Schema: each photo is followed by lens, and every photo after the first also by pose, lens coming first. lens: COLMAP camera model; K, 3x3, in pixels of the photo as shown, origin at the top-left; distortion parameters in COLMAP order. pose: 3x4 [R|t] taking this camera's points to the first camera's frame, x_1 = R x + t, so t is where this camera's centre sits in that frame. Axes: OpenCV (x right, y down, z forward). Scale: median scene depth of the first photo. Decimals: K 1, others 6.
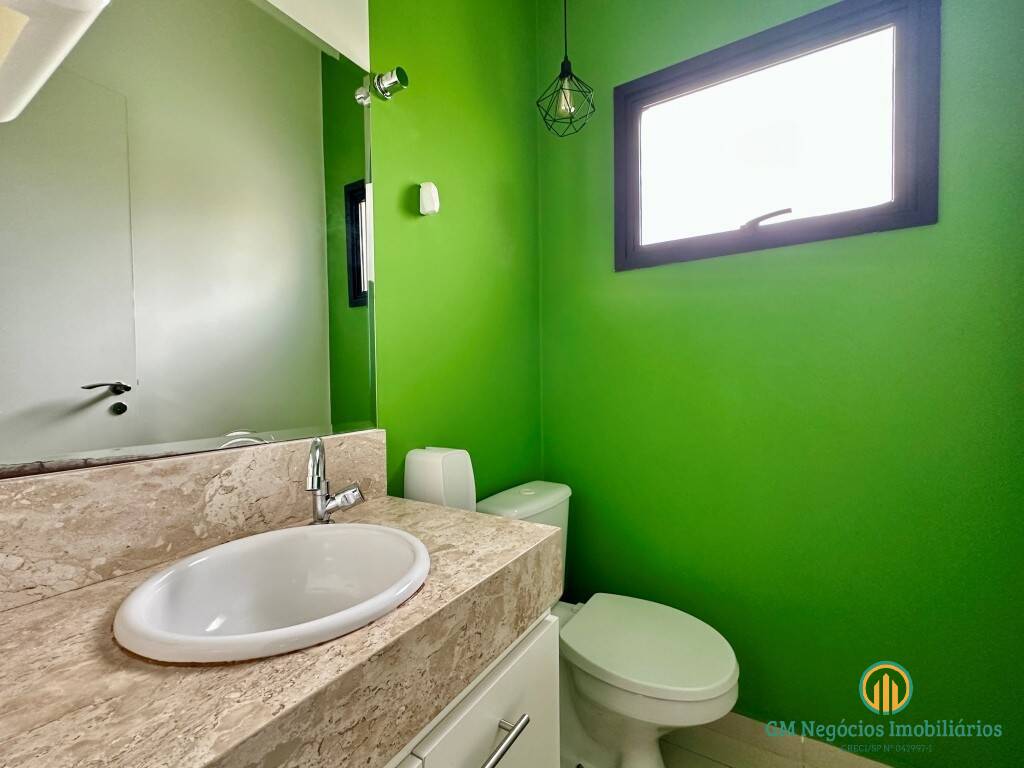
lens RADIAL K [[445.2, 0, 514.4], [0, 445.2, 385.3], [0, 0, 1]] dist [-0.002277, 0.000169]
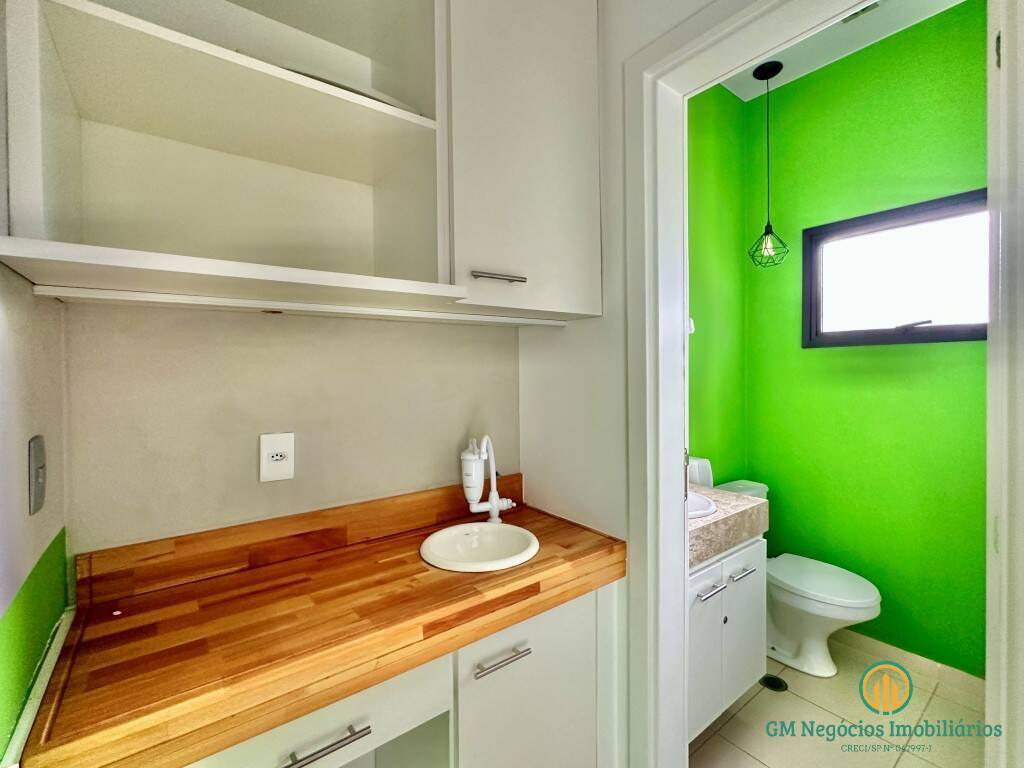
lens RADIAL K [[454.2, 0, 512.7], [0, 454.2, 374.0], [0, 0, 1]] dist [-0.000501, 0.000164]
pose [[0.936225, 0.014692, -0.351095, -0.183476], [-0.014434, 0.999890, 0.003353, -0.182874], [0.351106, 0.001929, 0.936334, -0.962153]]
